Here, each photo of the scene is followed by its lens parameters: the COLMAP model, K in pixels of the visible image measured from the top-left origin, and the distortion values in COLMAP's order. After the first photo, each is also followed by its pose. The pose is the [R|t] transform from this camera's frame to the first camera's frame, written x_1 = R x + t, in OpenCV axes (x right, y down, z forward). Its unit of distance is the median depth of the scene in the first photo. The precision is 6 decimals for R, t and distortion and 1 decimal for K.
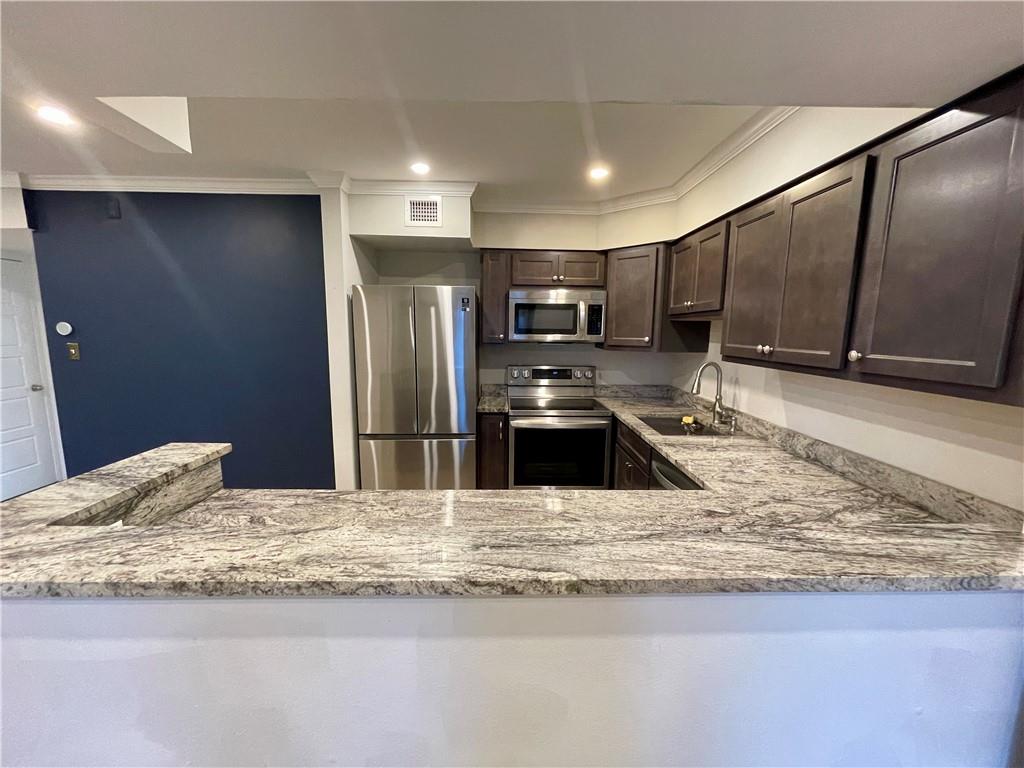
lens RADIAL K [[413.5, 0, 513.2], [0, 413.5, 391.9], [0, 0, 1]] dist [-0.001488, 0.000196]
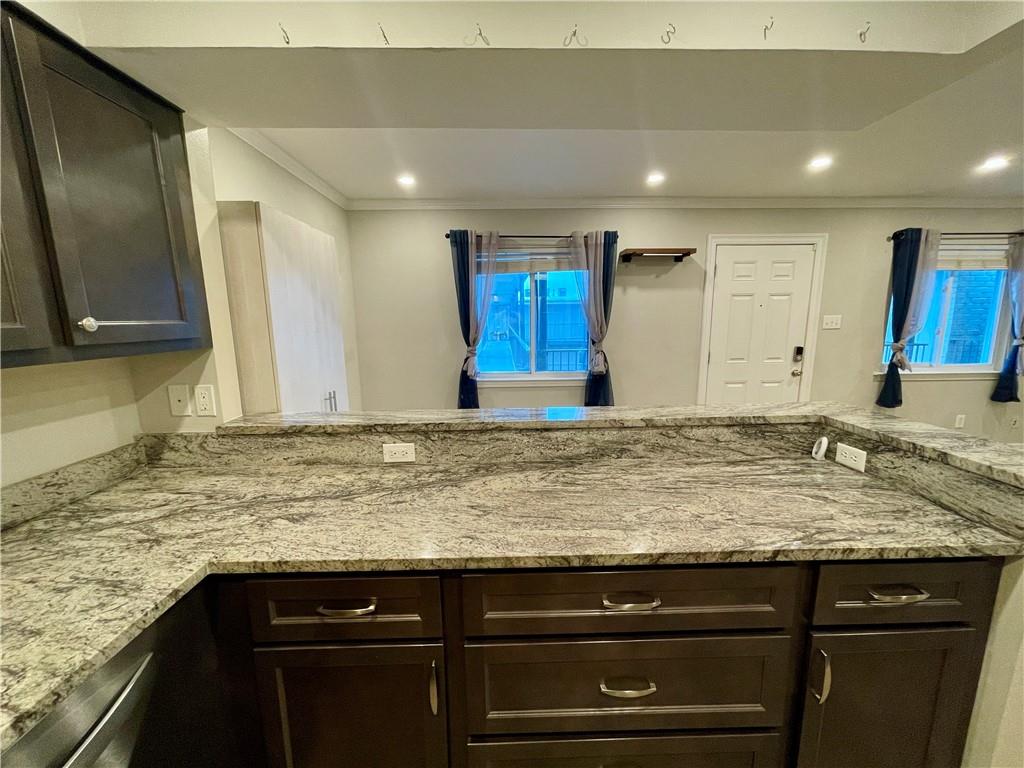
lens RADIAL K [[413.5, 0, 513.4], [0, 413.5, 390.1], [0, 0, 1]] dist [-0.001488, 0.000196]
pose [[-0.999984, 0.005546, 0.001009, 0.042116], [0.005575, 0.946689, 0.322101, -0.147791], [0.000831, 0.322101, -0.946705, 1.220122]]
